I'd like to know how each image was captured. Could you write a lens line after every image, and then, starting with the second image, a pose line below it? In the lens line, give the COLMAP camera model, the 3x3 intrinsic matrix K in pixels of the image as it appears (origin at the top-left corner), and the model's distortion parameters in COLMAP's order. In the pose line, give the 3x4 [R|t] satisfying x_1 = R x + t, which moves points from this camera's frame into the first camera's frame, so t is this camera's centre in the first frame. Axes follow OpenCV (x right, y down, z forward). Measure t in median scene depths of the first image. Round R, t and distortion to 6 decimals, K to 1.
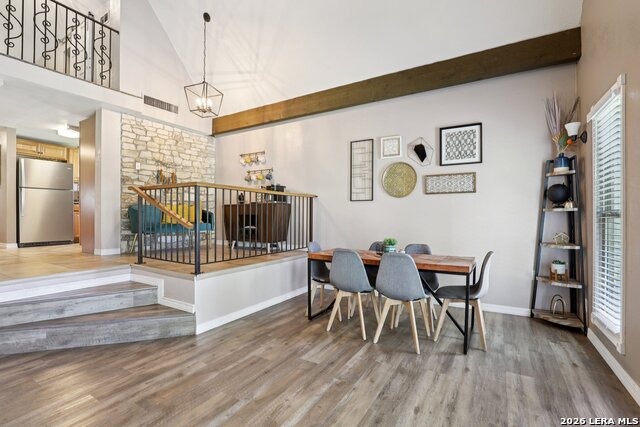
lens RADIAL K [[296.9, 0, 324.5], [0, 296.9, 213.8], [0, 0, 1]] dist [-0.029680, 0.003221]
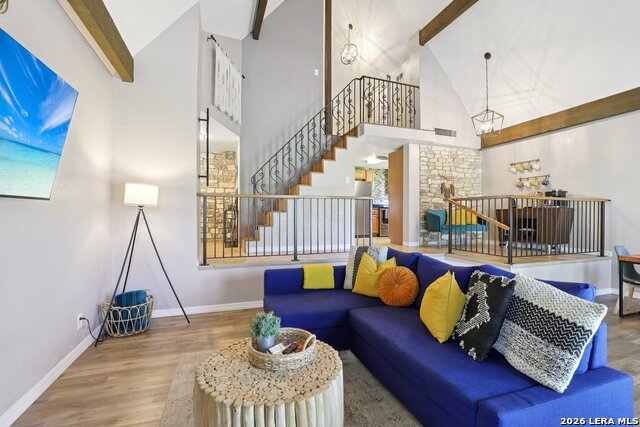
lens RADIAL K [[296.9, 0, 319.6], [0, 296.9, 213.0], [0, 0, 1]] dist [-0.029680, 0.003221]
pose [[0.770443, -0.002031, -0.637506, -0.167029], [-0.000638, 0.999992, -0.003957, -0.013403], [0.637509, 0.003455, 0.770435, -0.374690]]
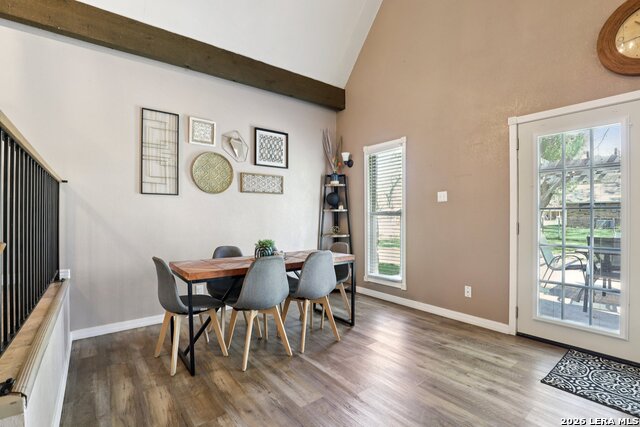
lens RADIAL K [[296.9, 0, 322.0], [0, 296.9, 214.8], [0, 0, 1]] dist [-0.029680, 0.003221]
pose [[0.355939, 0.002446, 0.934506, -0.399733], [0.002410, 0.999991, -0.003536, 0.008996], [-0.934506, 0.003511, 0.355930, 0.372233]]
